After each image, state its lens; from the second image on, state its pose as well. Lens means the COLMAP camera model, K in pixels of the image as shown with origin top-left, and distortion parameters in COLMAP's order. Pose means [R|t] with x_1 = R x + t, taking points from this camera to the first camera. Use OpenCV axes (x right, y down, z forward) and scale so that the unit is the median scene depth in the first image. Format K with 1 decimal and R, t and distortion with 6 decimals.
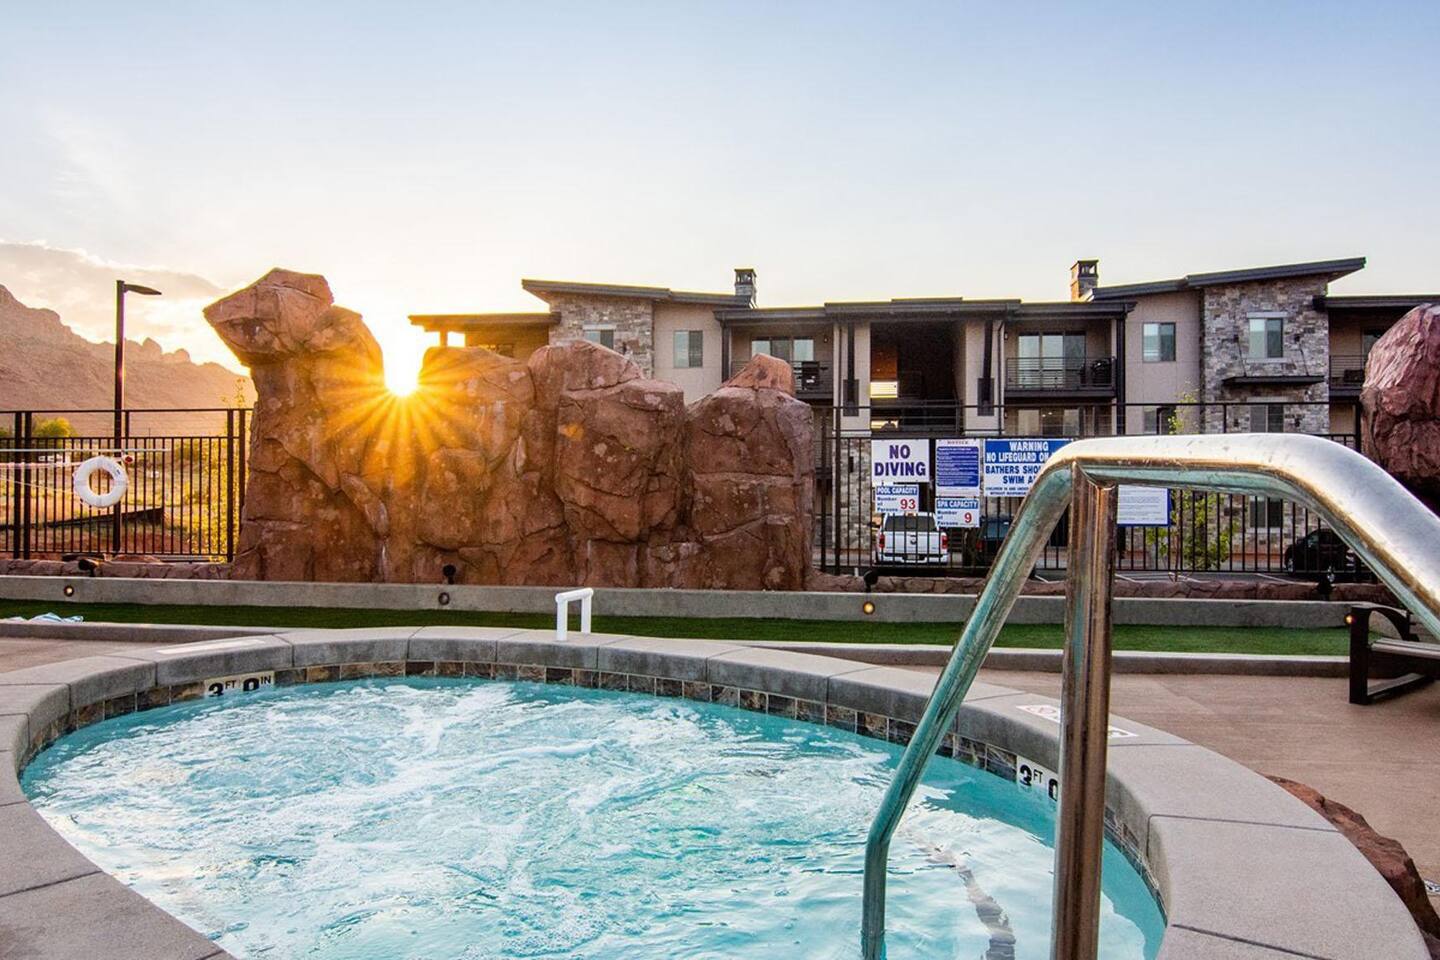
lens RADIAL K [[967.8, 0, 742.1], [0, 967.8, 478.4], [0, 0, 1]] dist [0.001827, -0.020164]
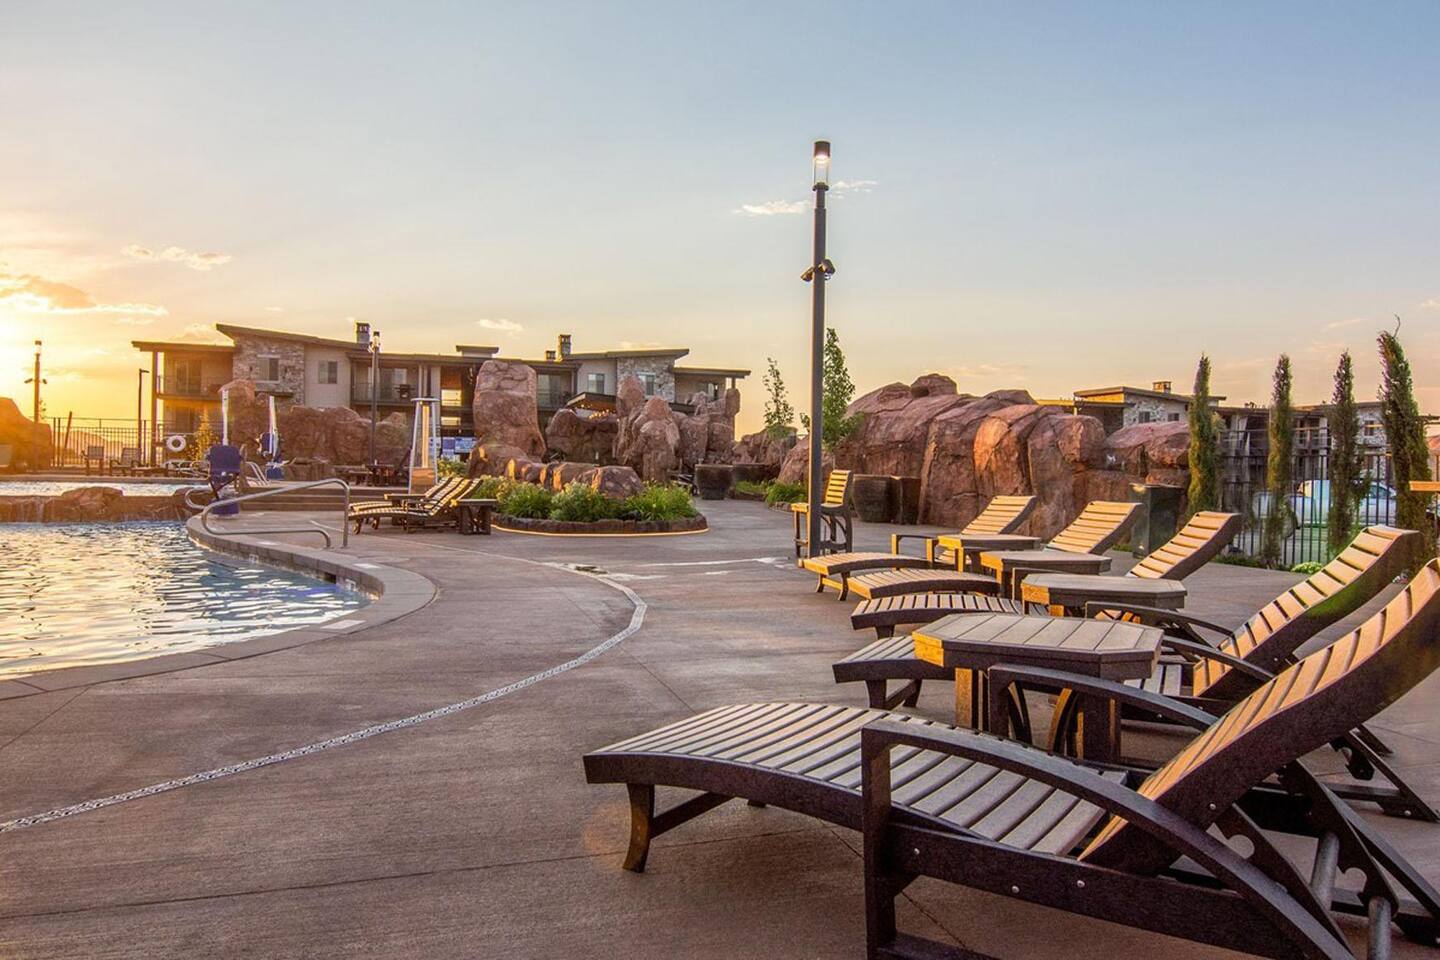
lens RADIAL K [[967.8, 0, 742.1], [0, 967.8, 478.4], [0, 0, 1]] dist [0.001827, -0.020164]
pose [[0.913788, 0.007021, 0.406131, -0.079540], [-0.014593, 0.999773, 0.015551, 0.012629], [-0.405930, -0.020137, 0.913682, -0.825554]]
